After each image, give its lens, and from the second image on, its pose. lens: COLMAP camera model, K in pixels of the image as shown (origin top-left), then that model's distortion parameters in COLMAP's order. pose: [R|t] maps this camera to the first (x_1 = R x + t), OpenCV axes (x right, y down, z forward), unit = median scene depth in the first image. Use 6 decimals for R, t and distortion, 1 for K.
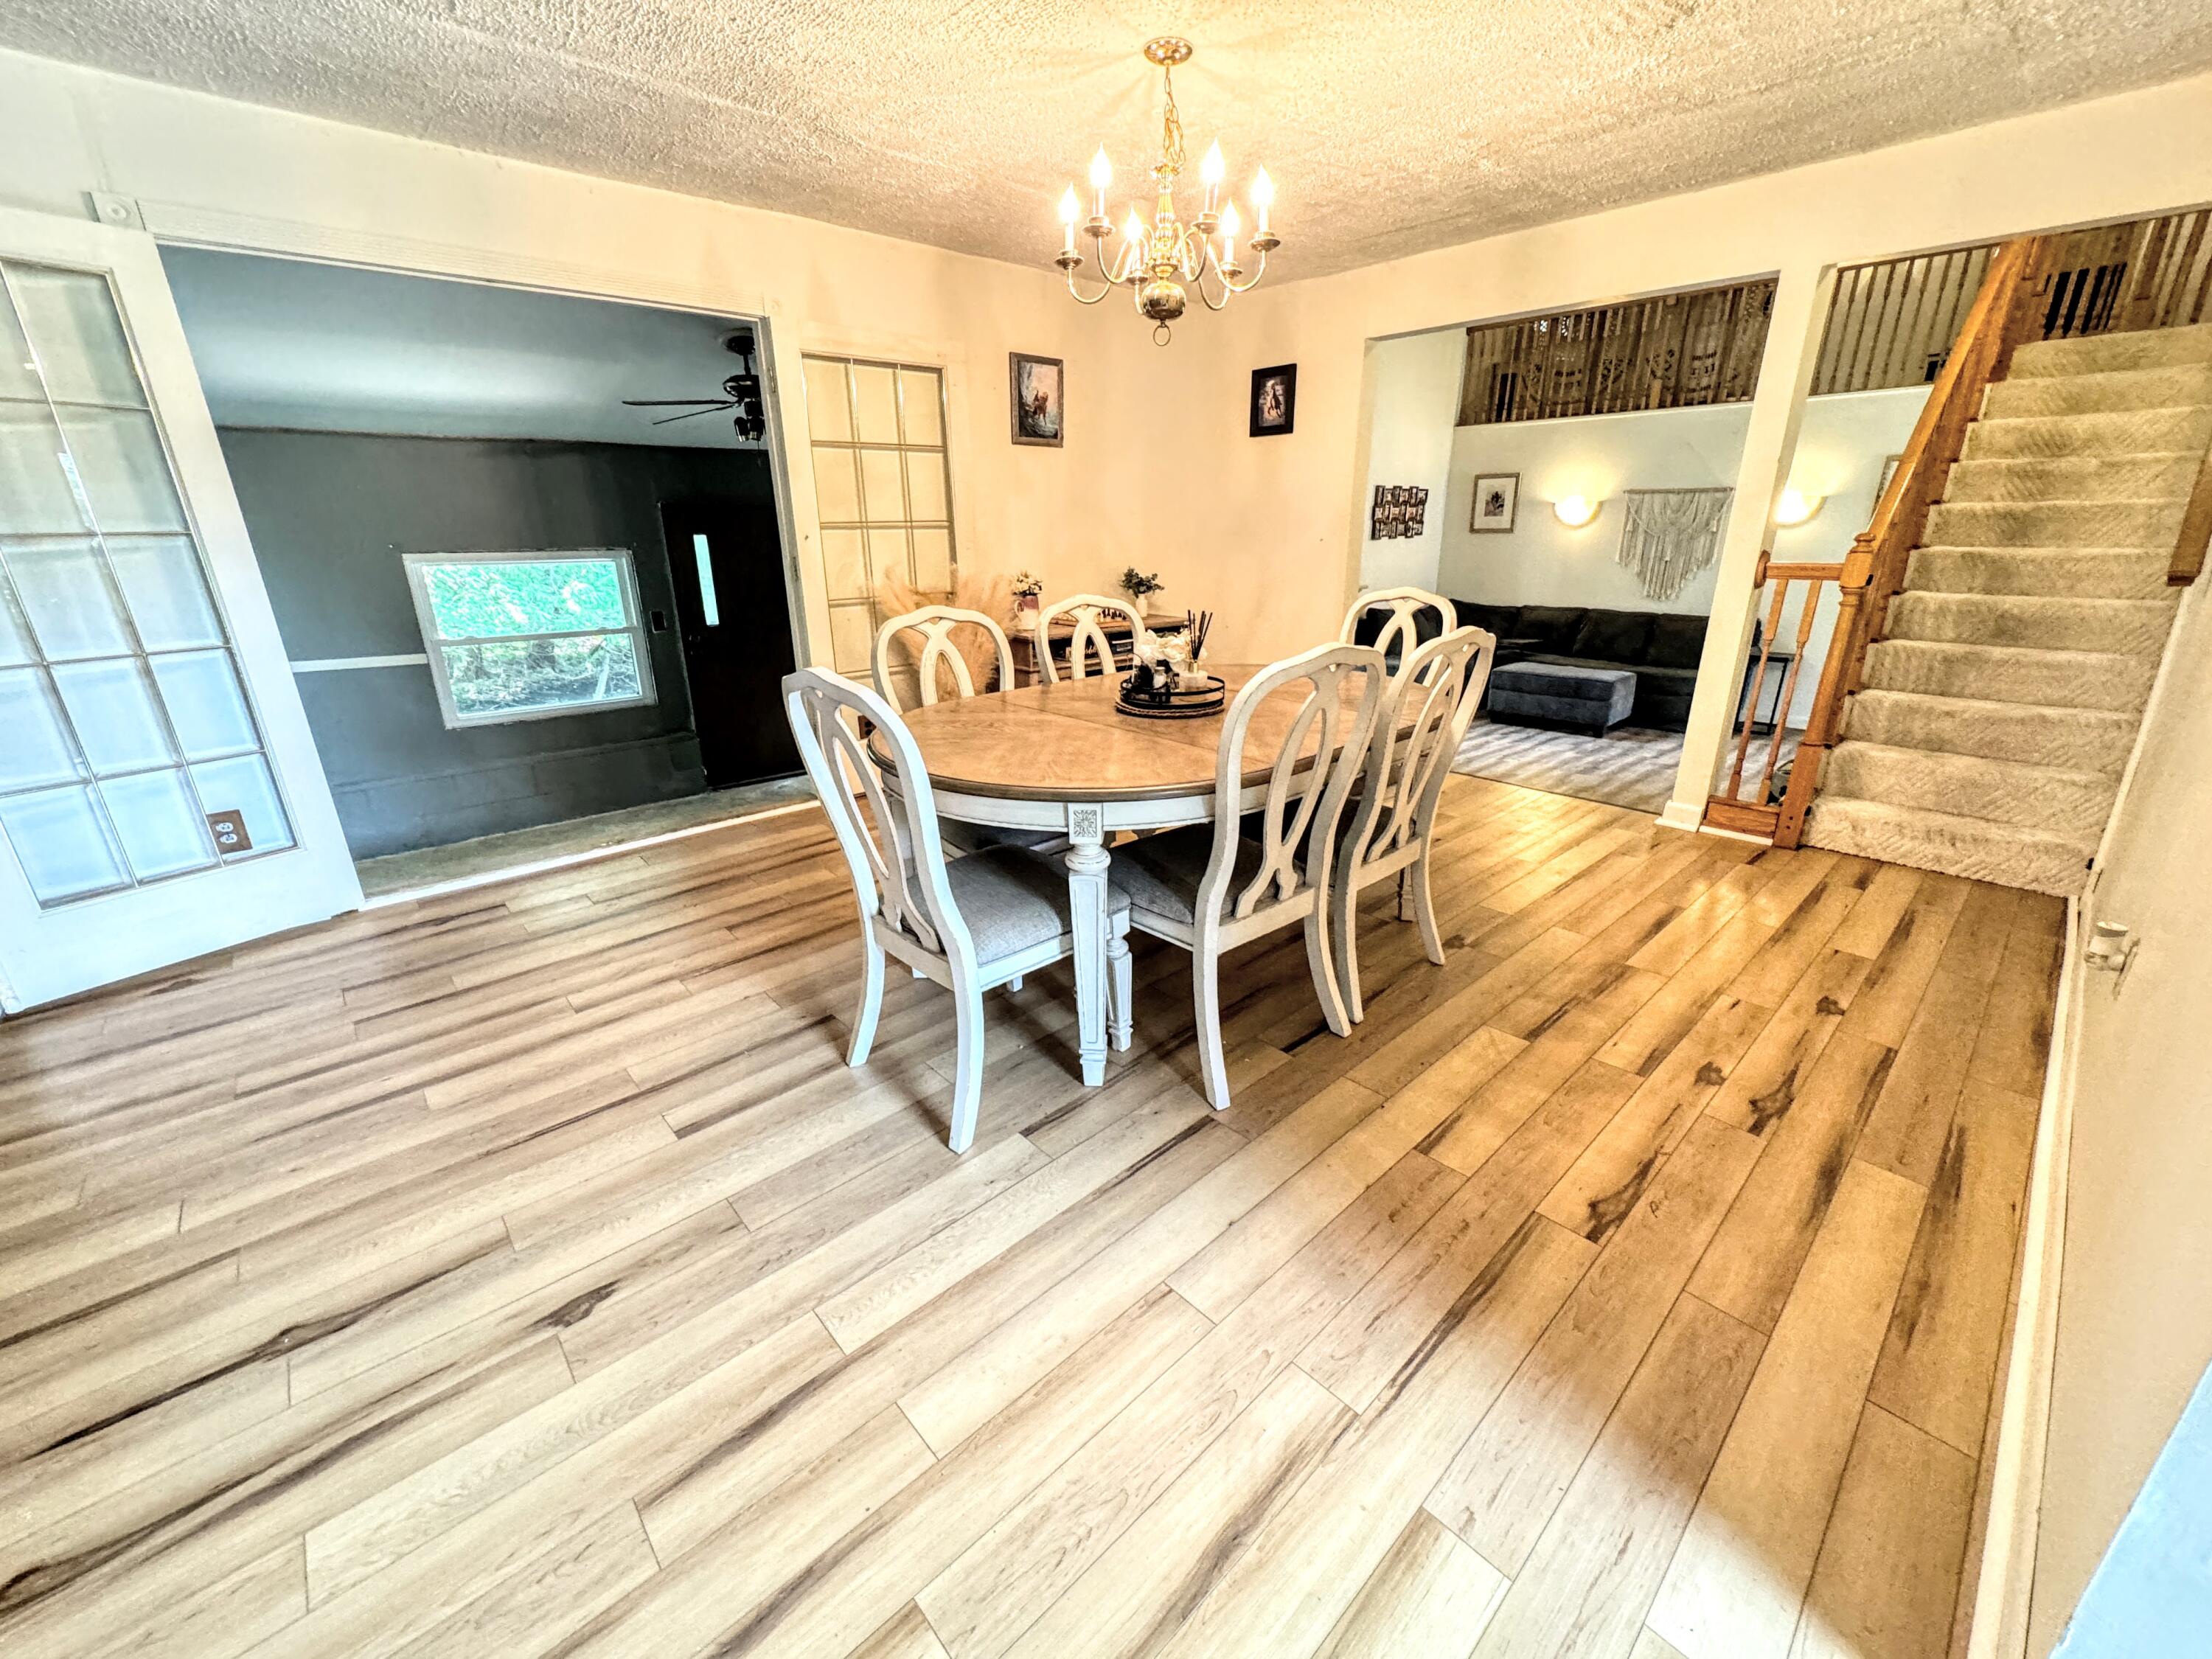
lens RADIAL K [[881.0, 0, 1098.6], [0, 881.0, 830.8], [0, 0, 1]] dist [-0.001839, 0.000139]
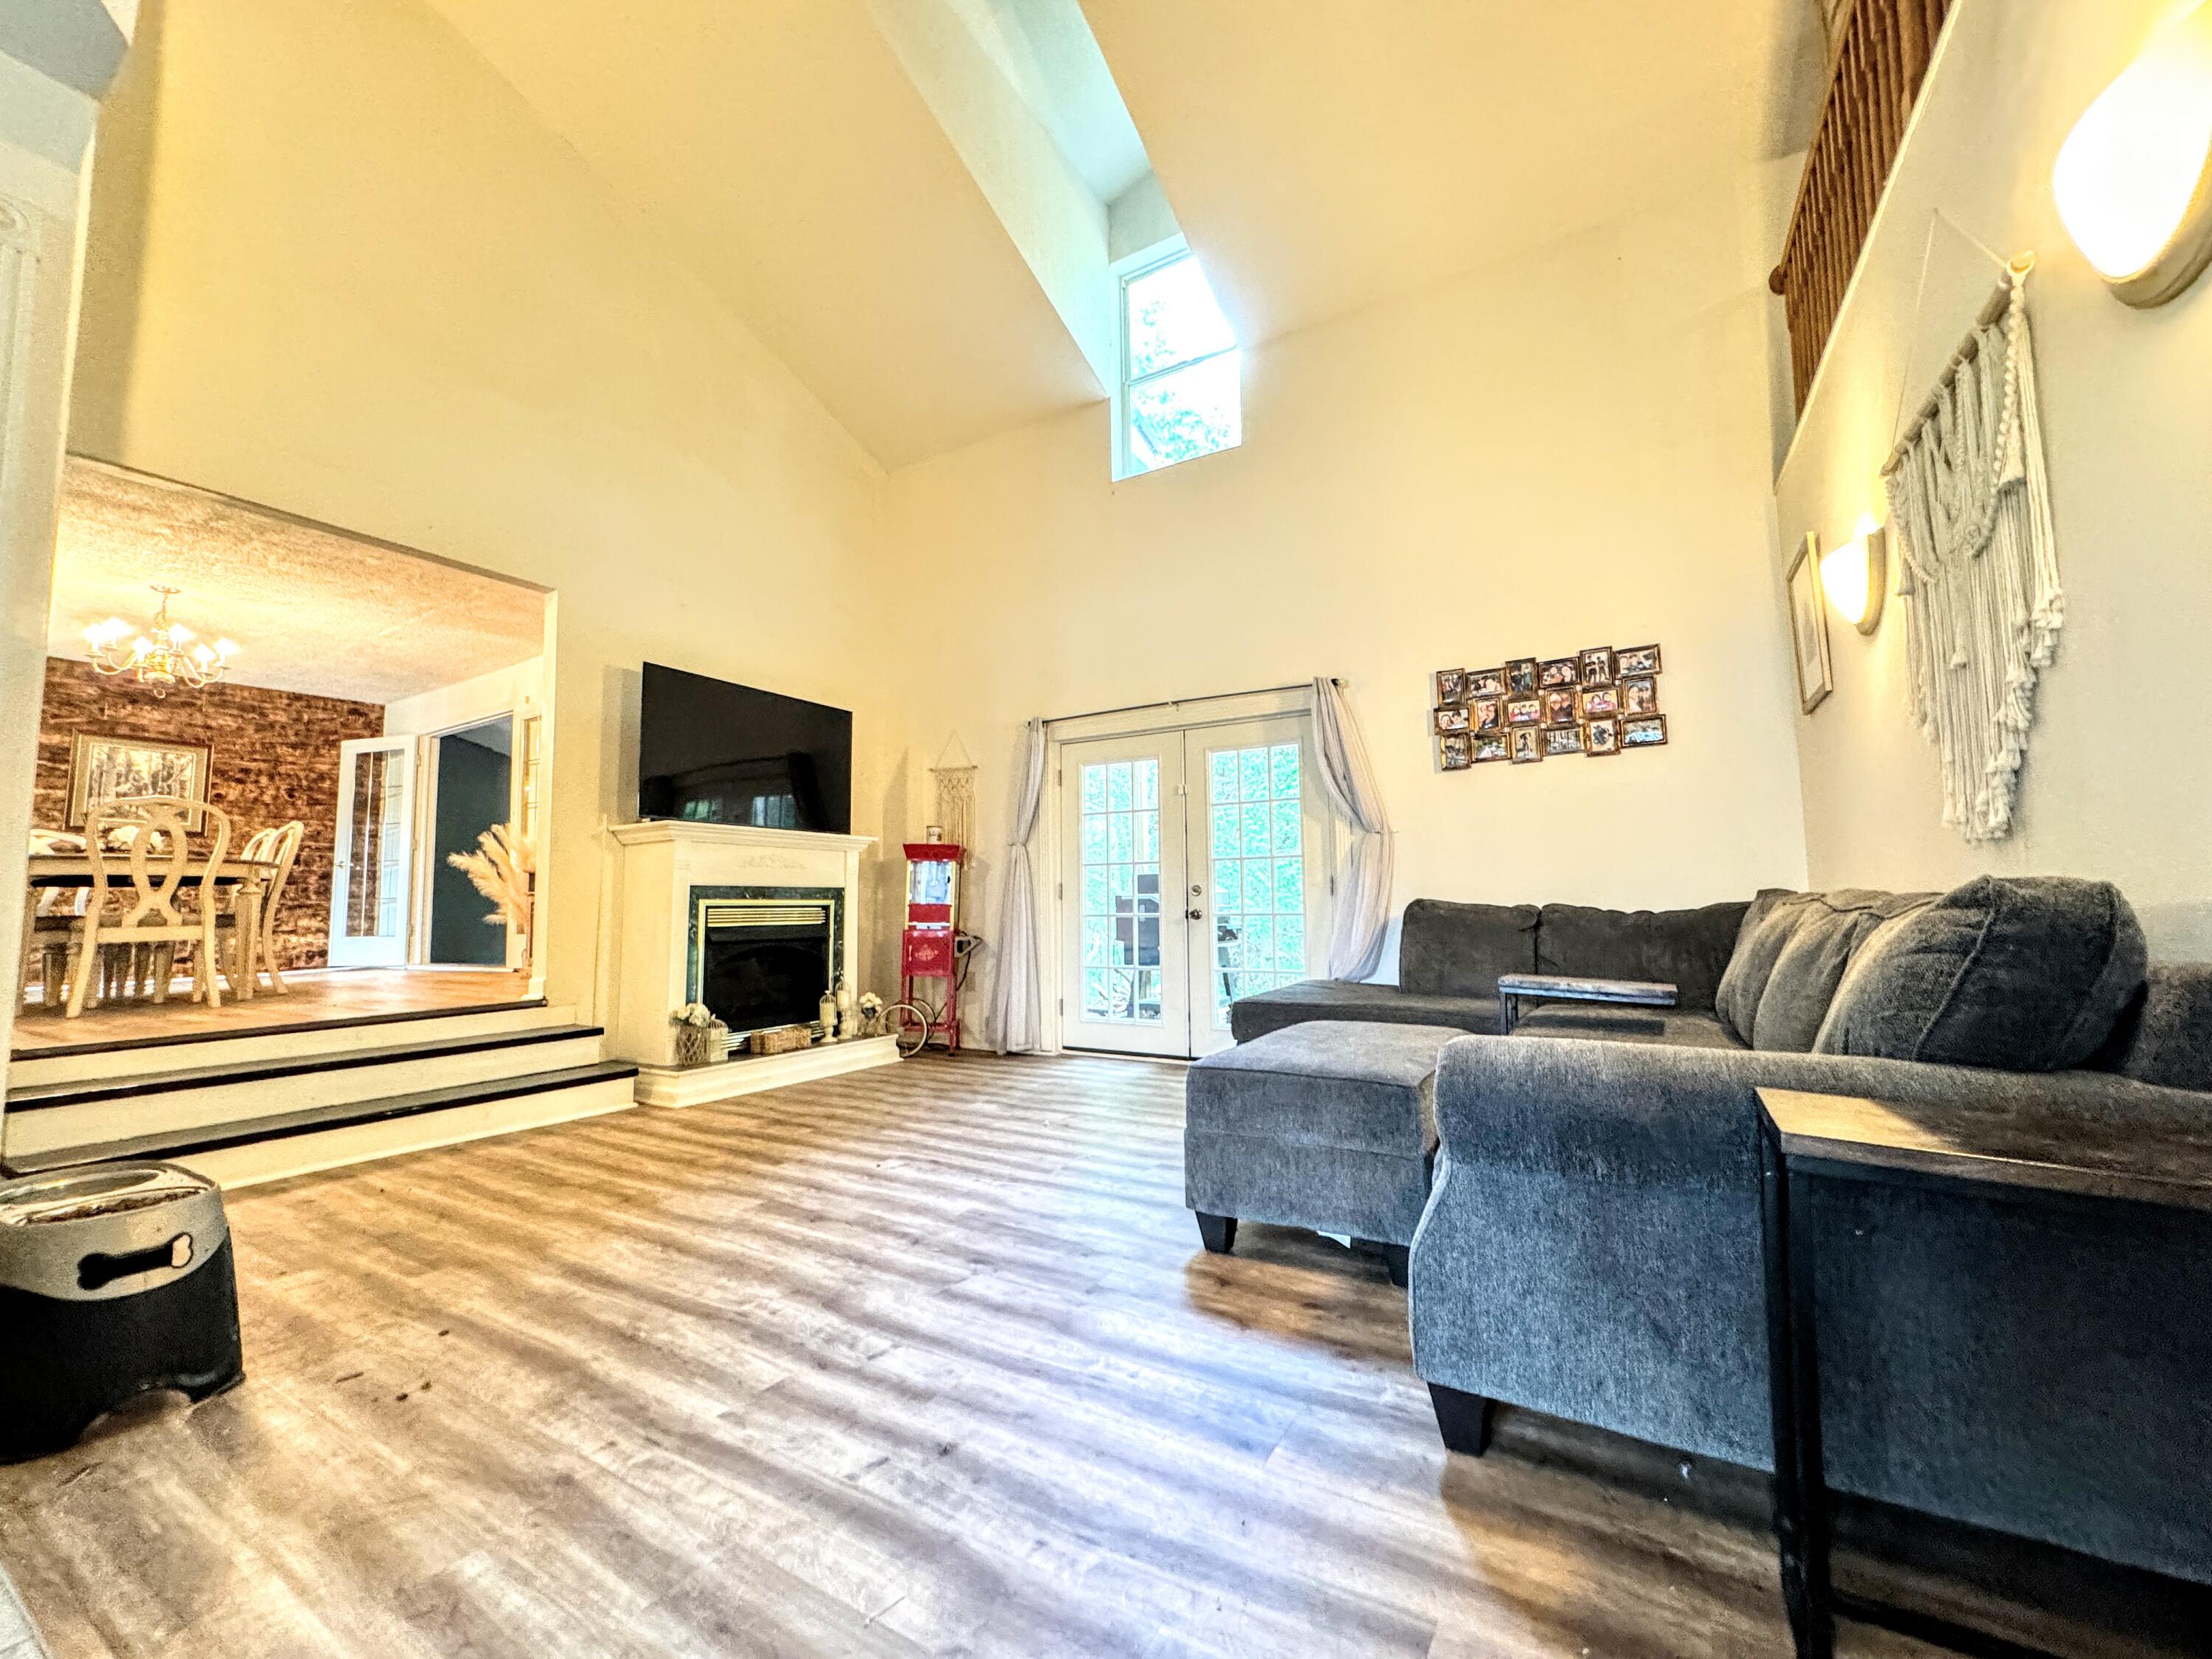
lens RADIAL K [[881.0, 0, 1108.0], [0, 881.0, 827.2], [0, 0, 1]] dist [-0.001839, 0.000139]
pose [[0.295373, -0.081630, -0.951888, 0.978125], [-0.300263, 0.937925, -0.173605, -0.204172], [0.906971, 0.337095, 0.252527, 0.940781]]
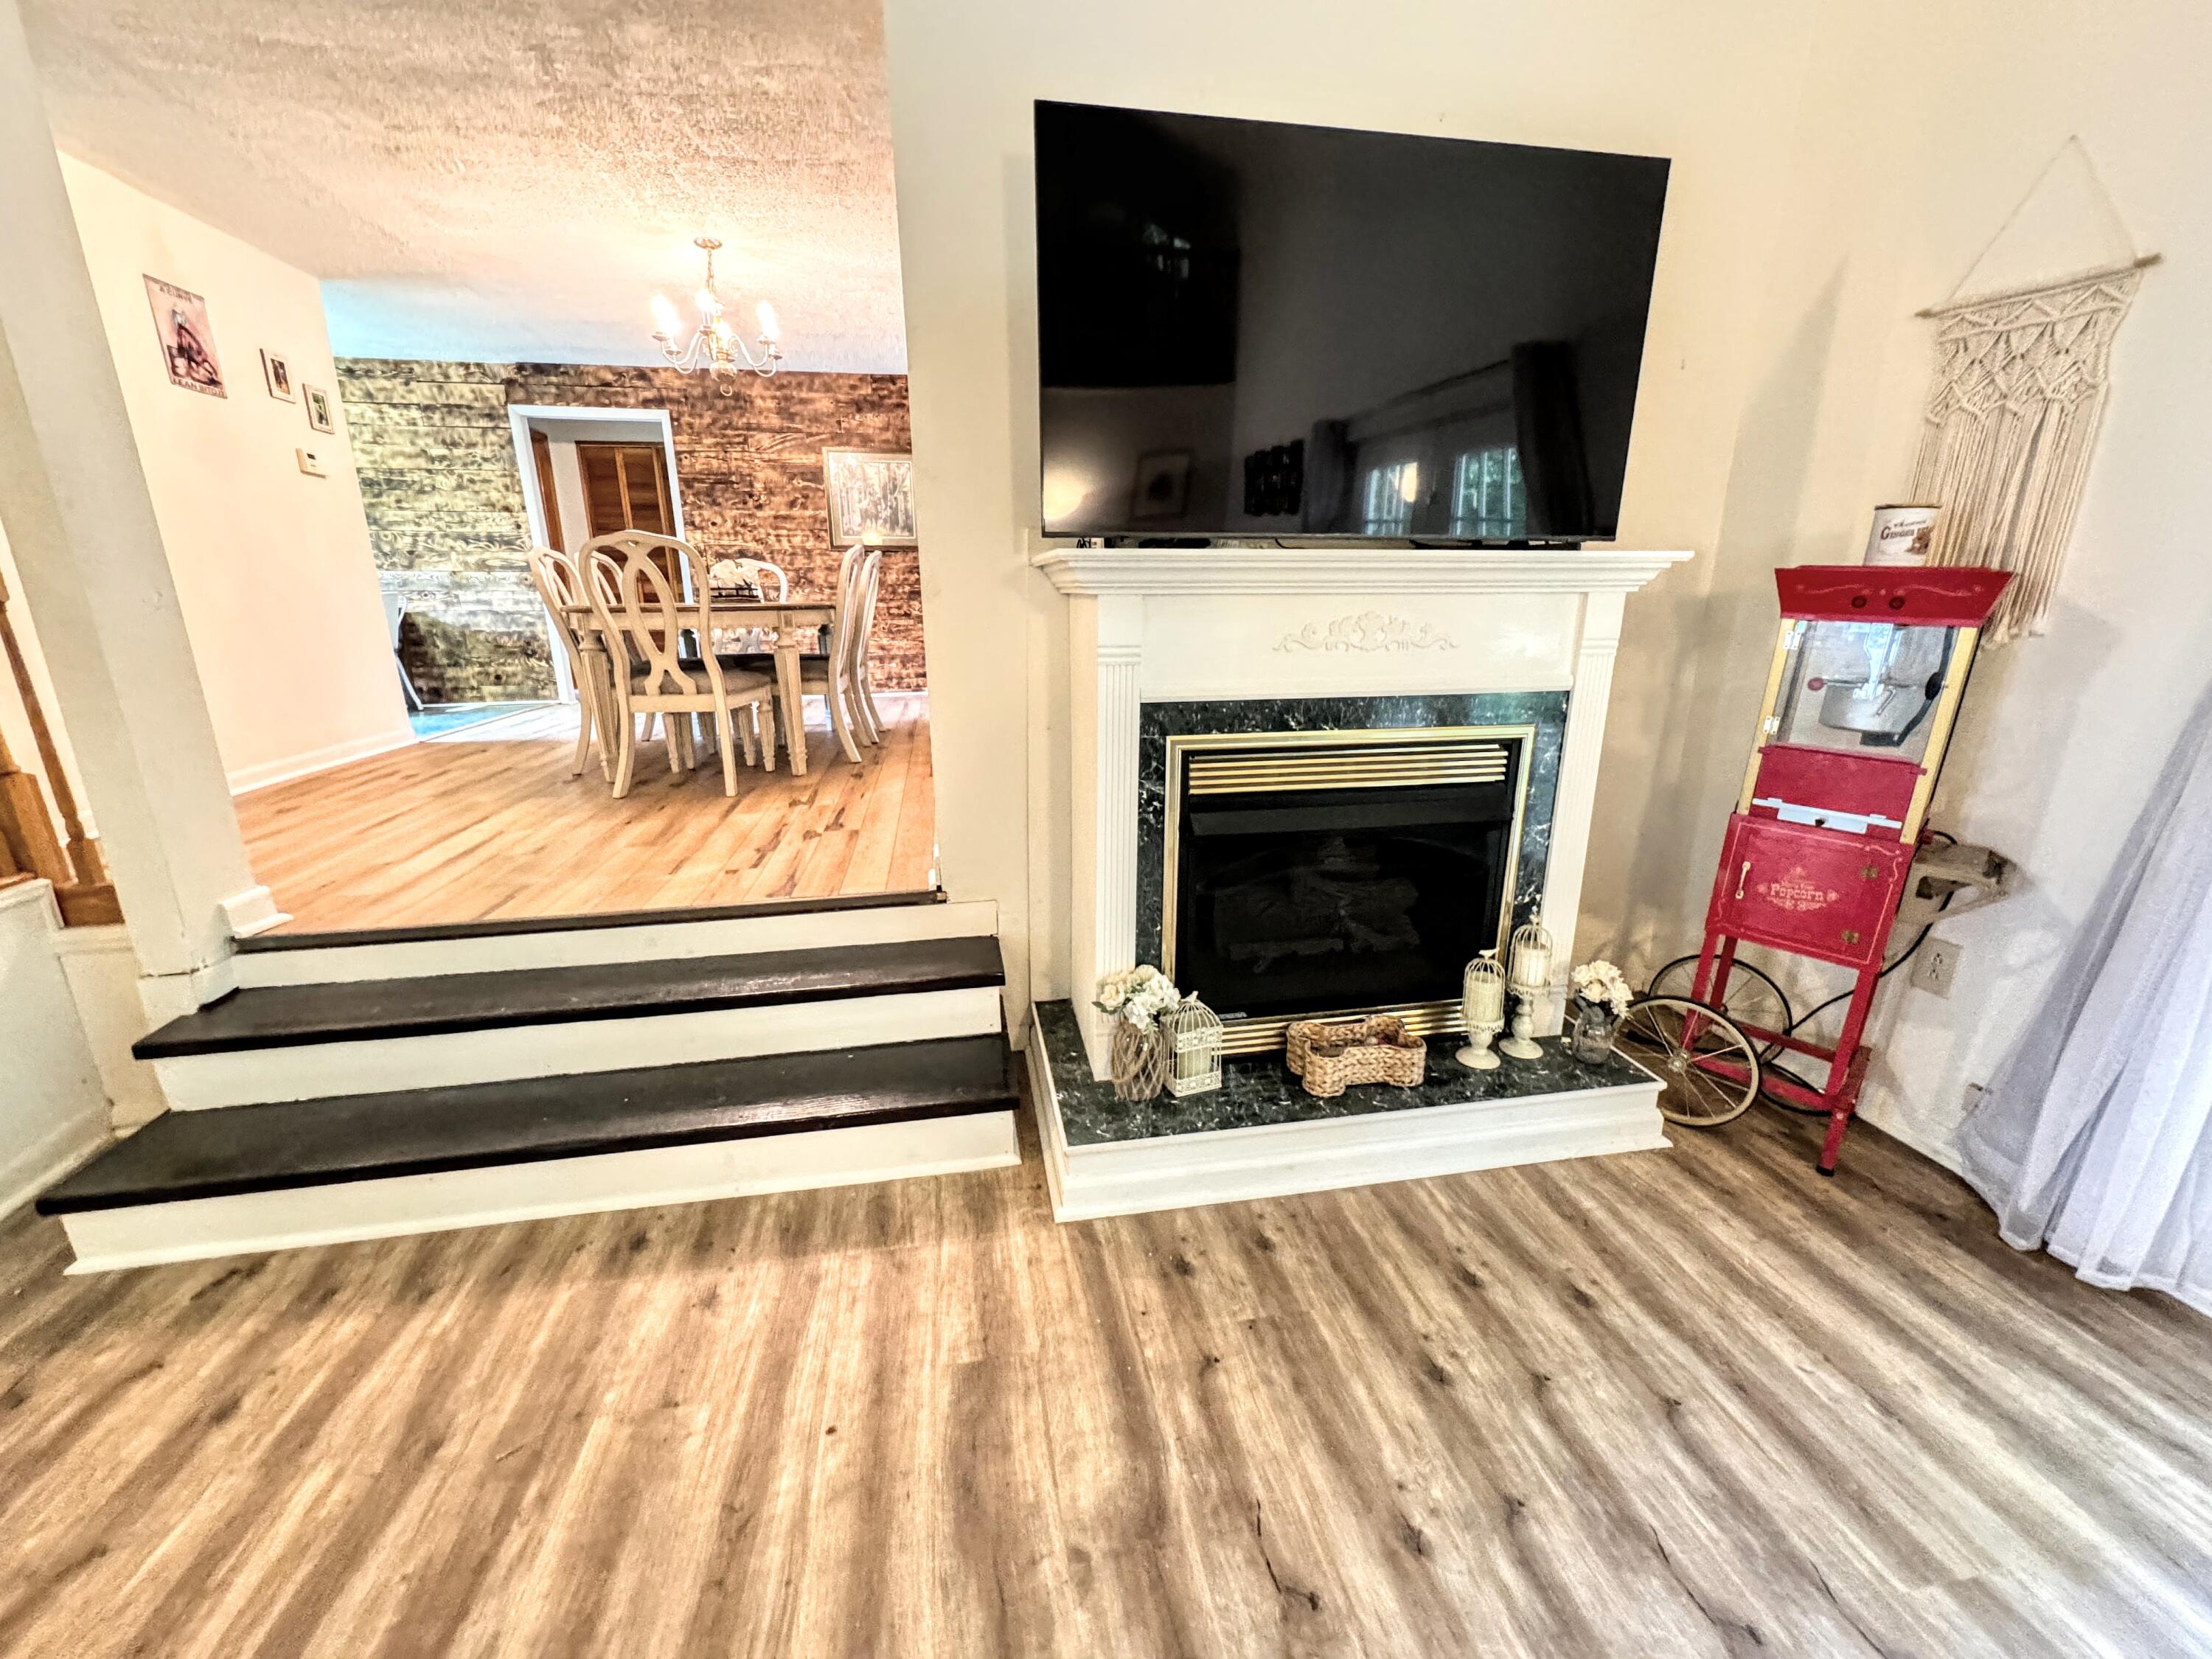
lens RADIAL K [[881.0, 0, 1106.2], [0, 881.0, 830.2], [0, 0, 1]] dist [-0.001839, 0.000139]
pose [[-0.524271, 0.239336, -0.817226, 0.471184], [-0.268506, 0.864273, 0.425367, -0.266965], [0.808112, 0.442438, -0.388850, 0.954610]]
